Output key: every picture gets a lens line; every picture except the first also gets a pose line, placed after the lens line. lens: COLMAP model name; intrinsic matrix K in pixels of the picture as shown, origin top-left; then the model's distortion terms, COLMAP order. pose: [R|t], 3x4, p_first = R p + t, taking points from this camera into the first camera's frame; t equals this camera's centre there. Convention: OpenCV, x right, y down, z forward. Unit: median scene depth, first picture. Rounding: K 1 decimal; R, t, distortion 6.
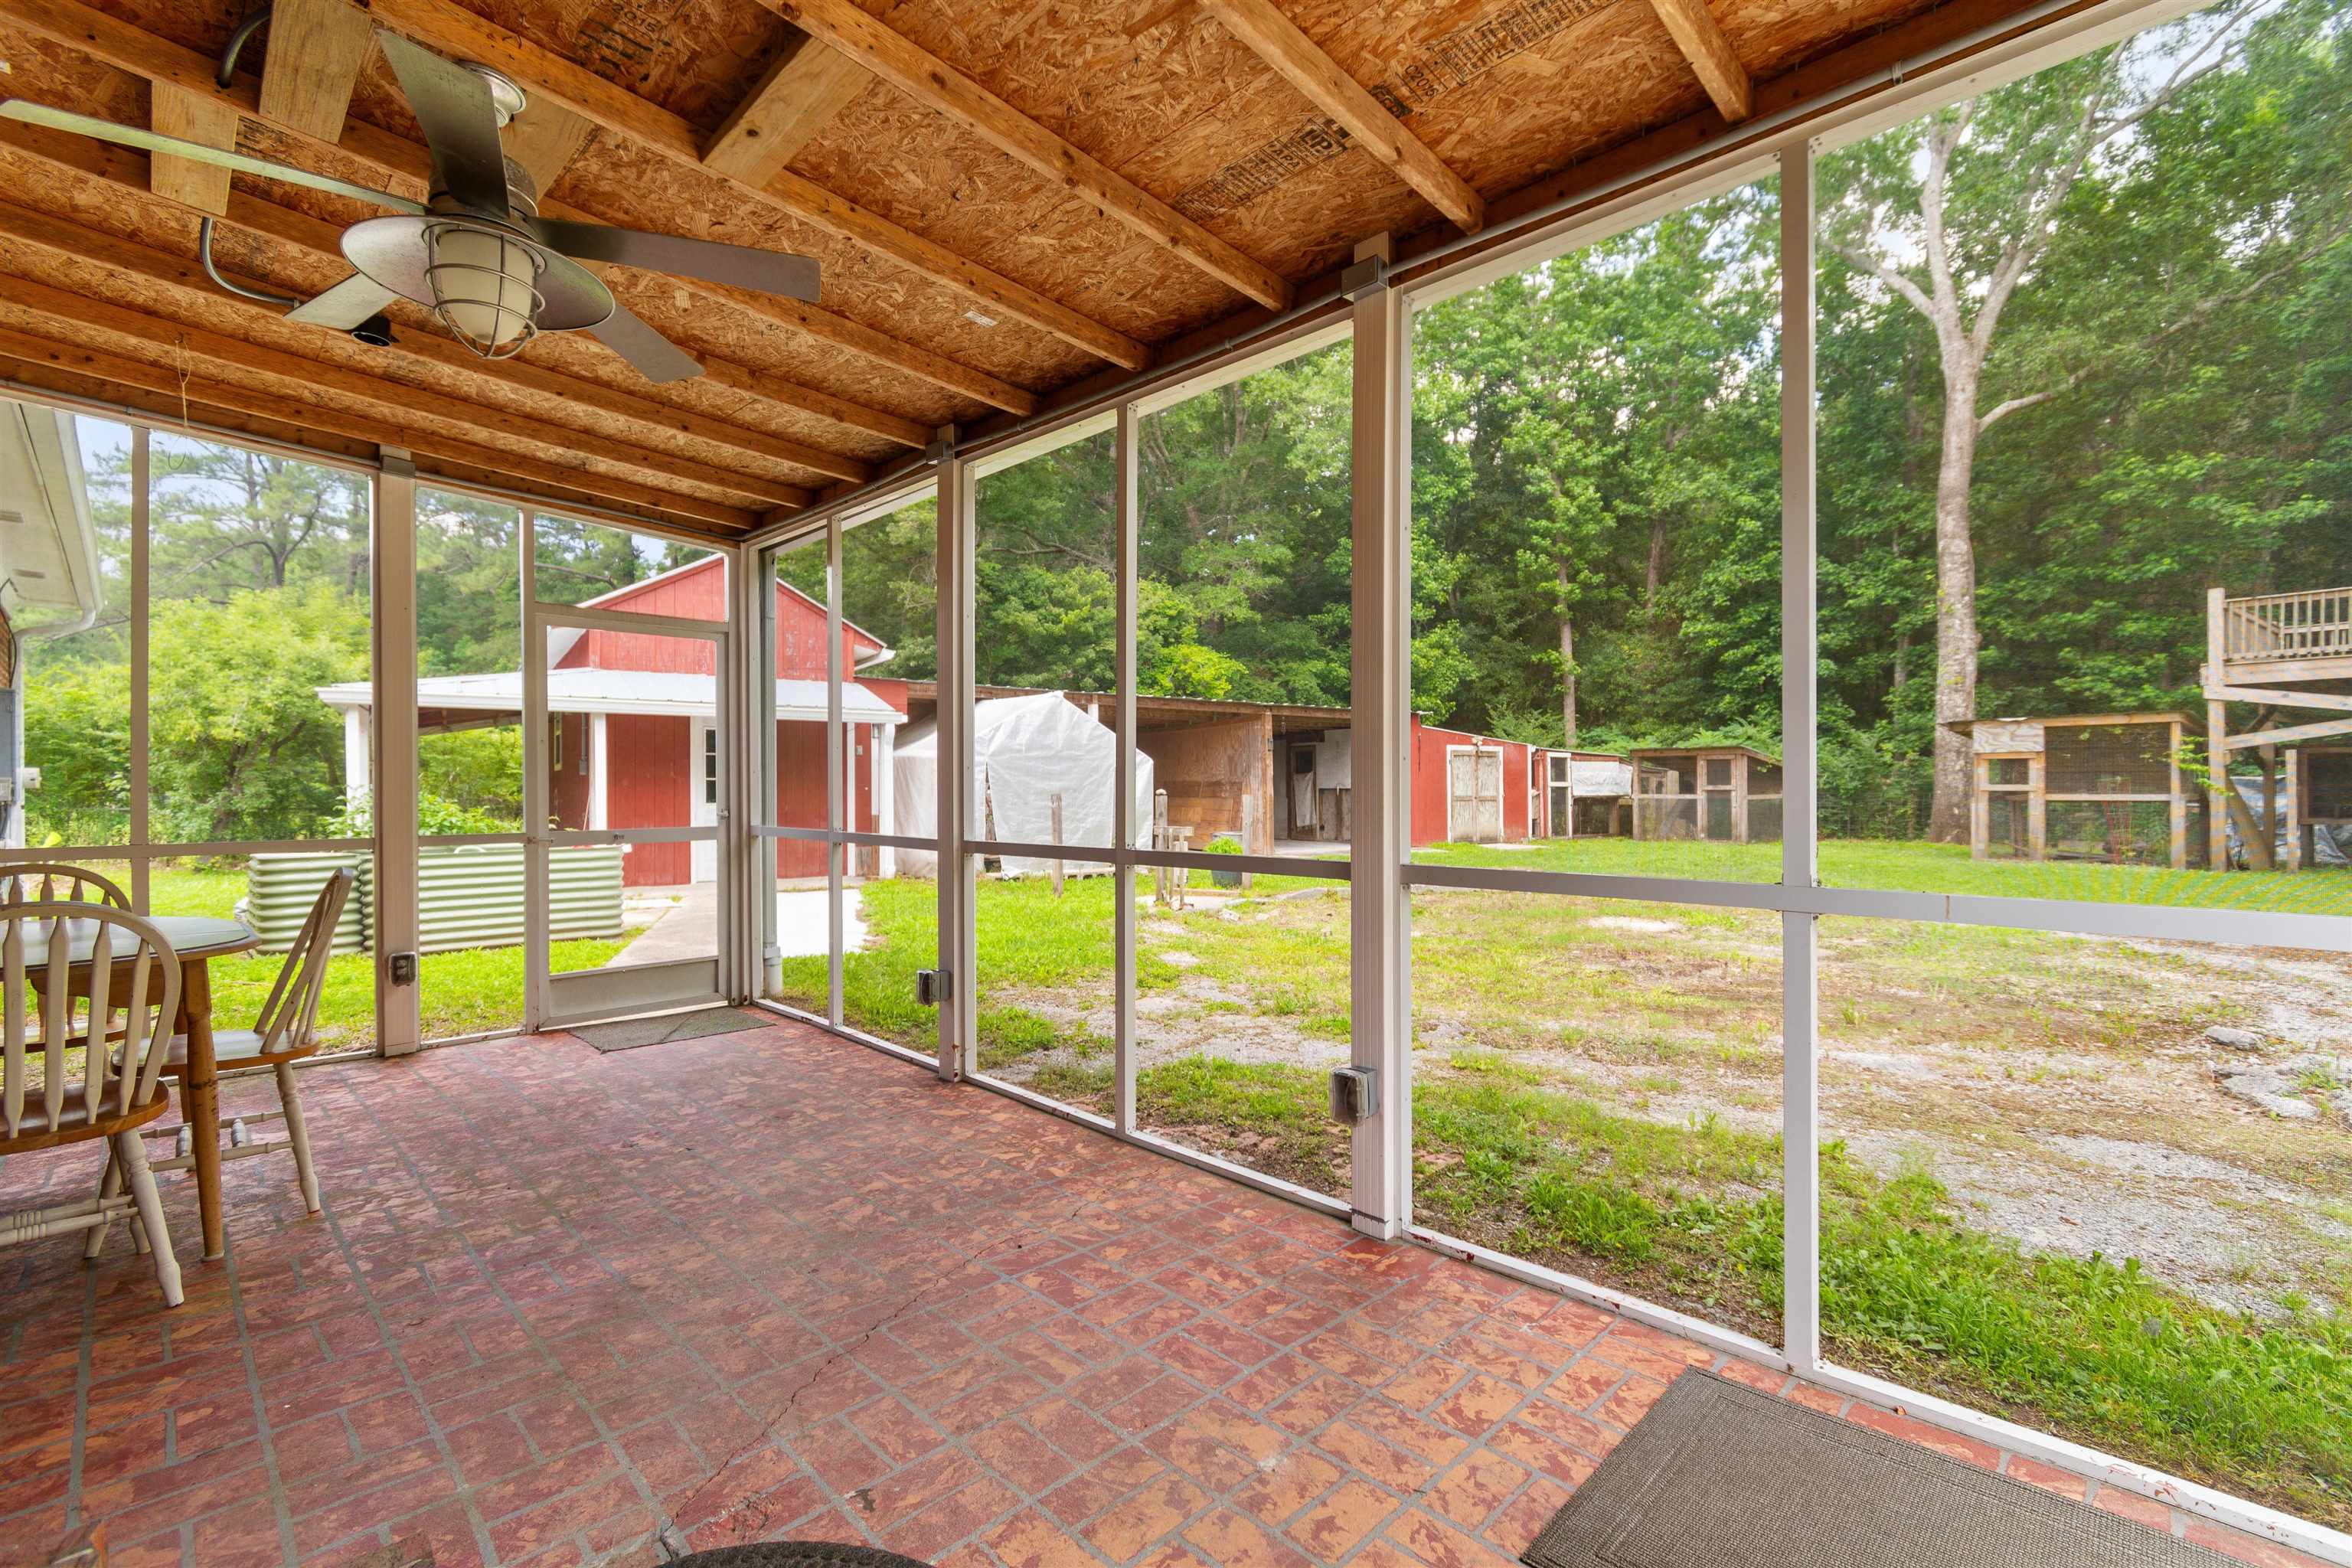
lens RADIAL K [[1016.7, 0, 1178.6], [0, 1016.7, 789.6], [0, 0, 1]] dist [0.010191, 0.000055]
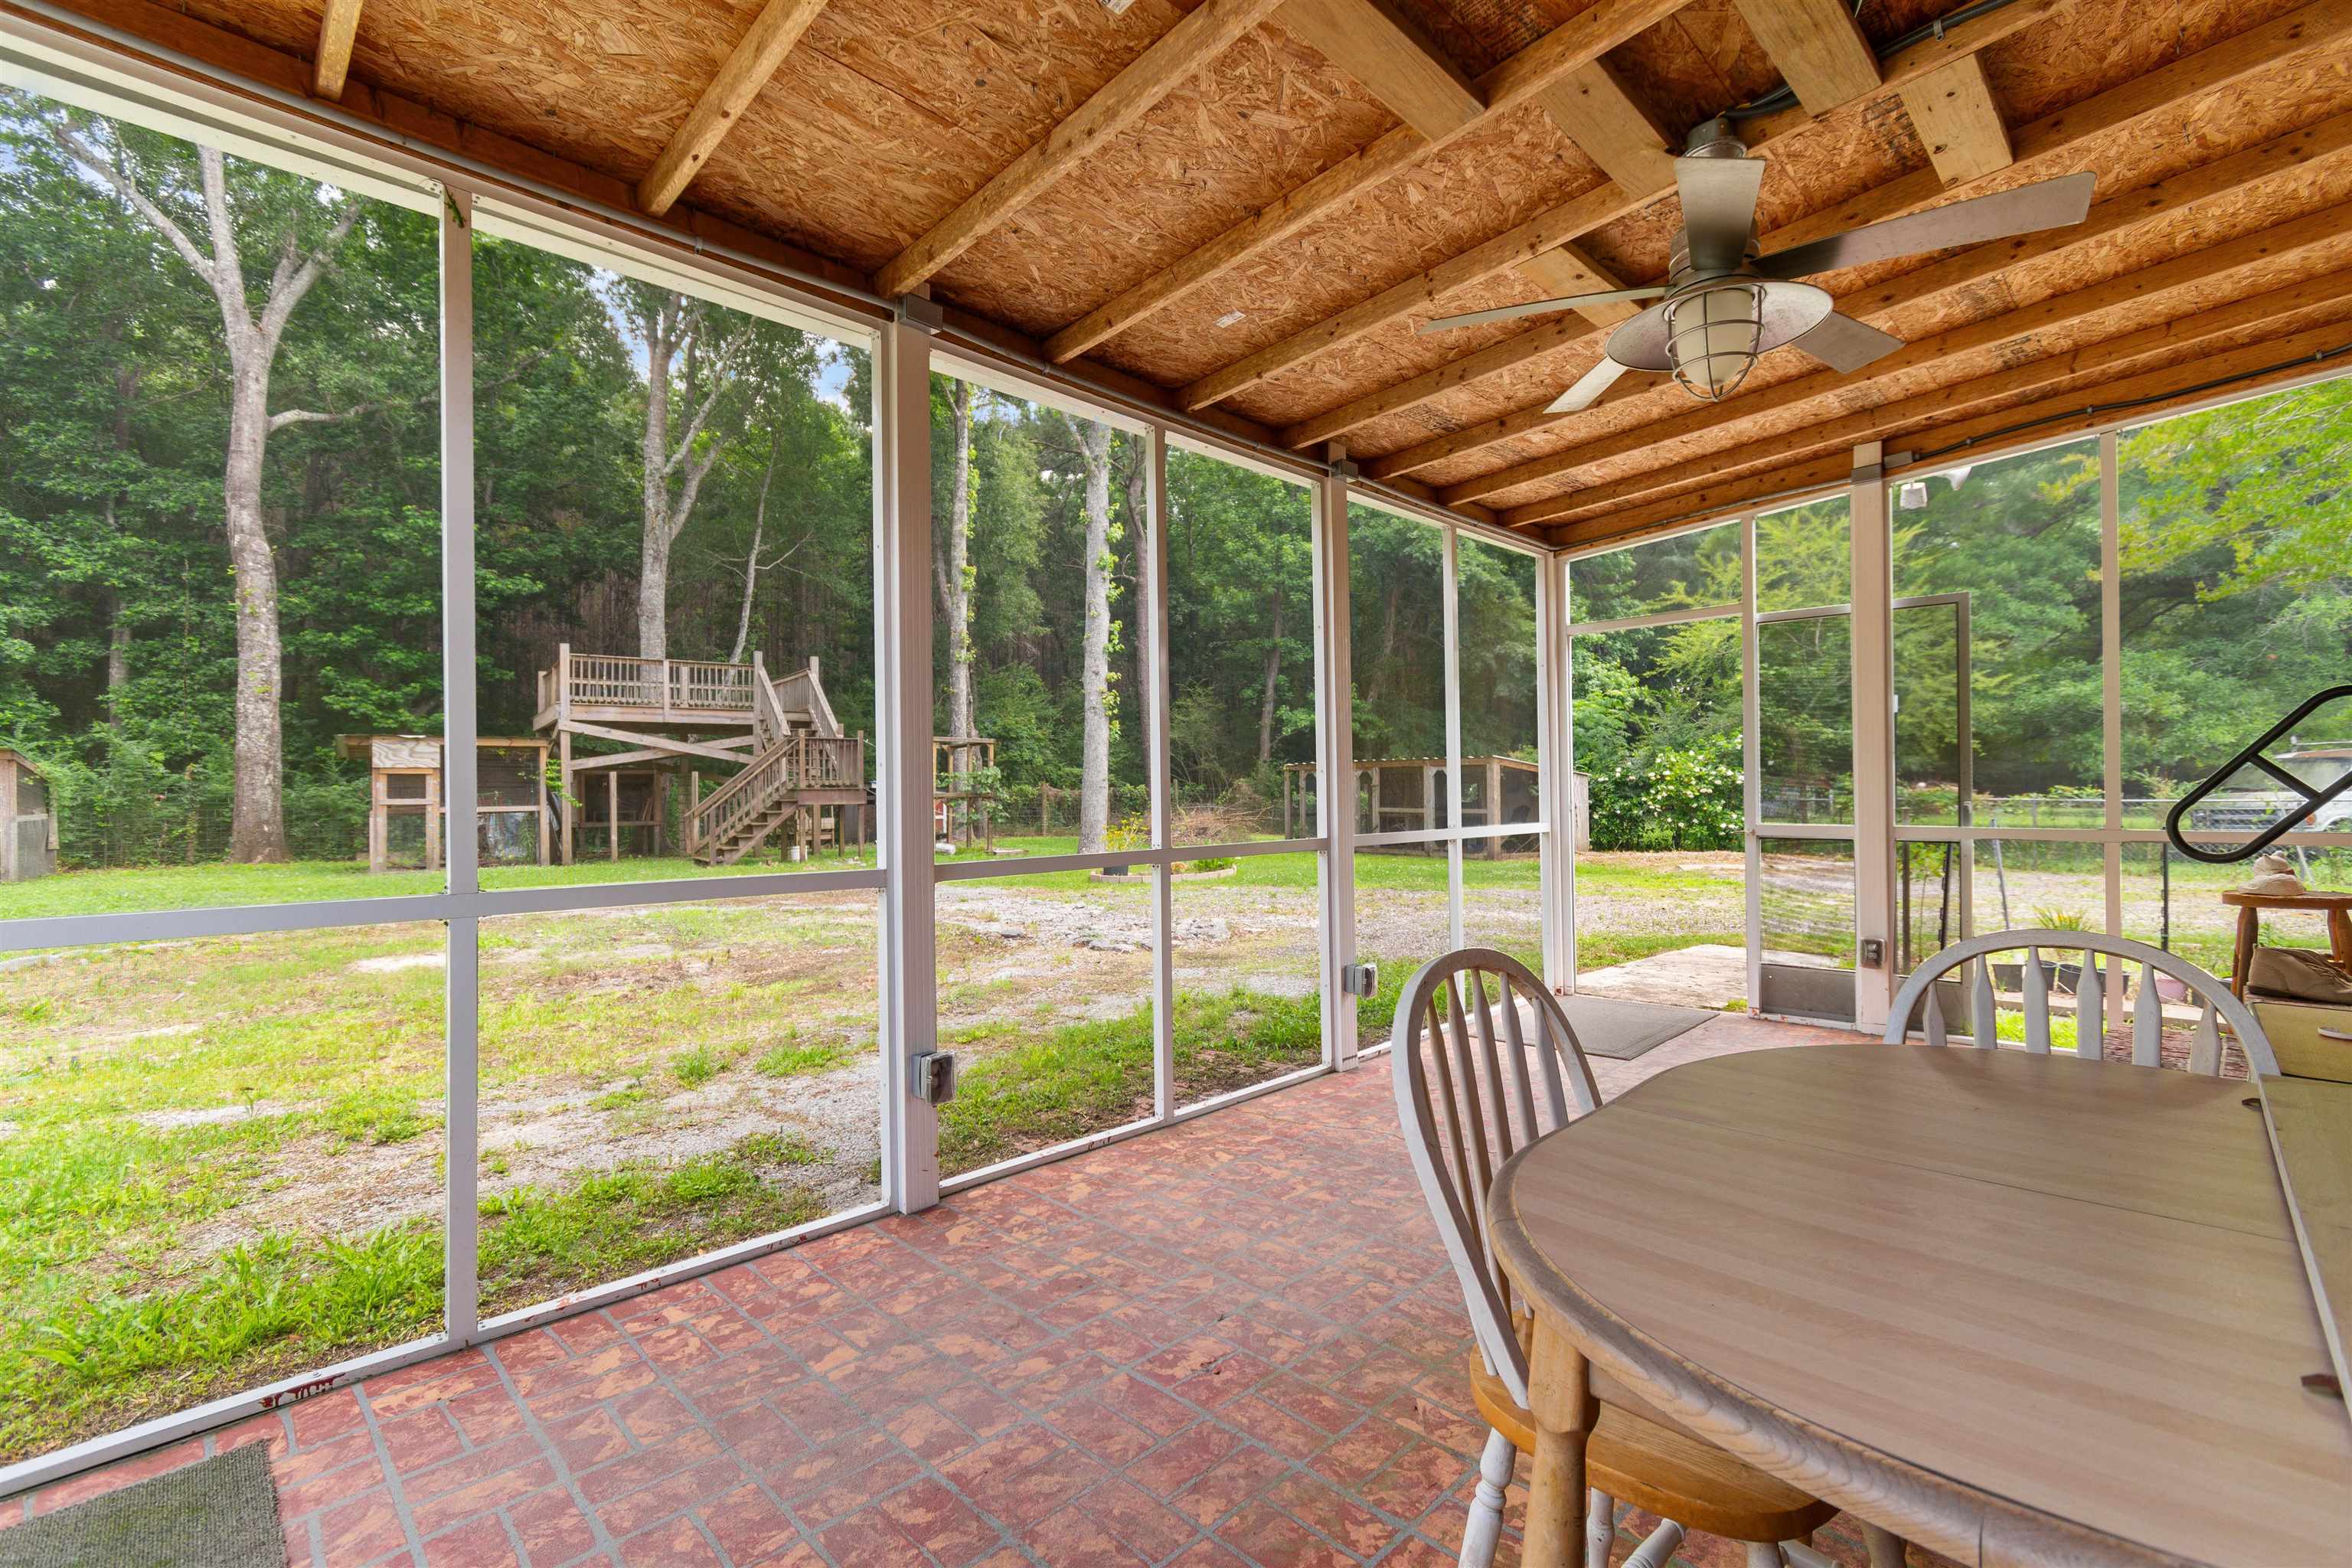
lens RADIAL K [[1035.6, 0, 1178.8], [0, 1035.6, 783.1], [0, 0, 1]] dist [0.002480, -0.000023]
pose [[0.008796, 0.011157, 0.999899, -0.176916], [0.012377, 0.999860, -0.011265, 0.000663], [-0.999885, 0.012474, 0.008657, 0.153646]]
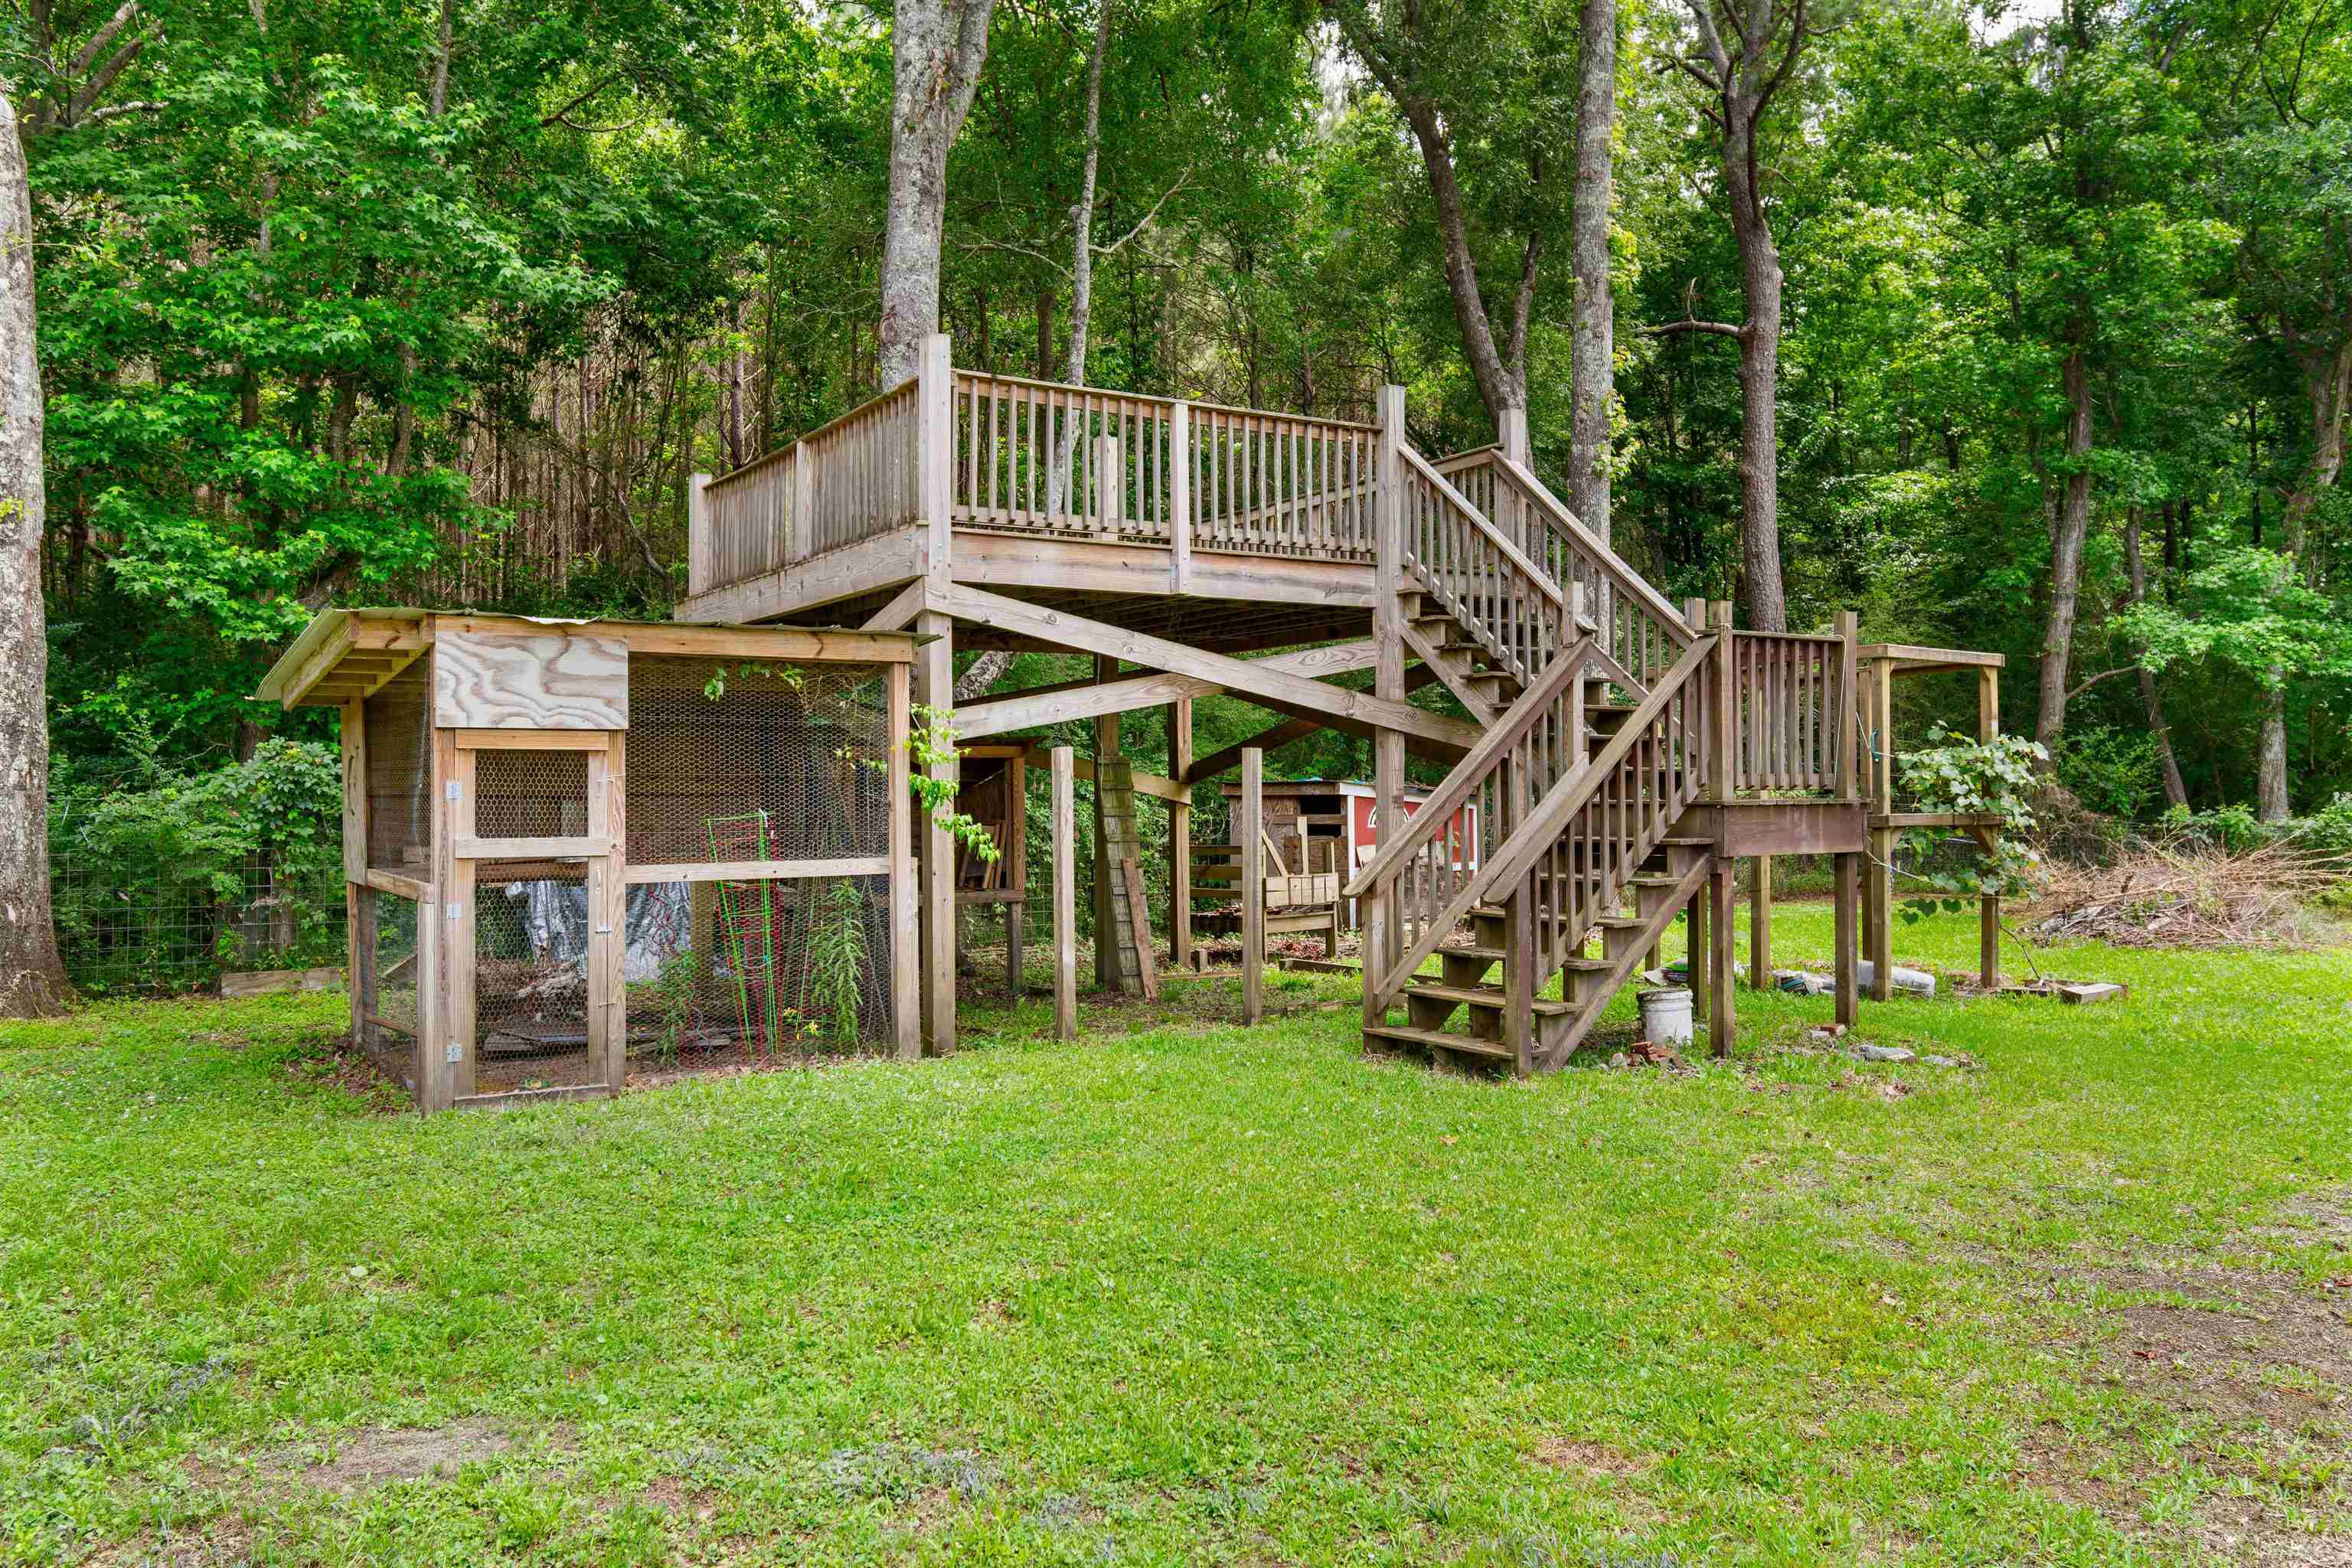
lens RADIAL K [[1735.4, 0, 1176.0], [0, 1735.4, 784.0], [0, 0, 1]] dist [0.002396, 0.001399]
pose [[0.080715, 0.009199, 0.996695, 0.239189], [0.012325, 0.999872, -0.010226, -0.009521], [-0.996661, 0.013110, 0.080591, 0.576396]]
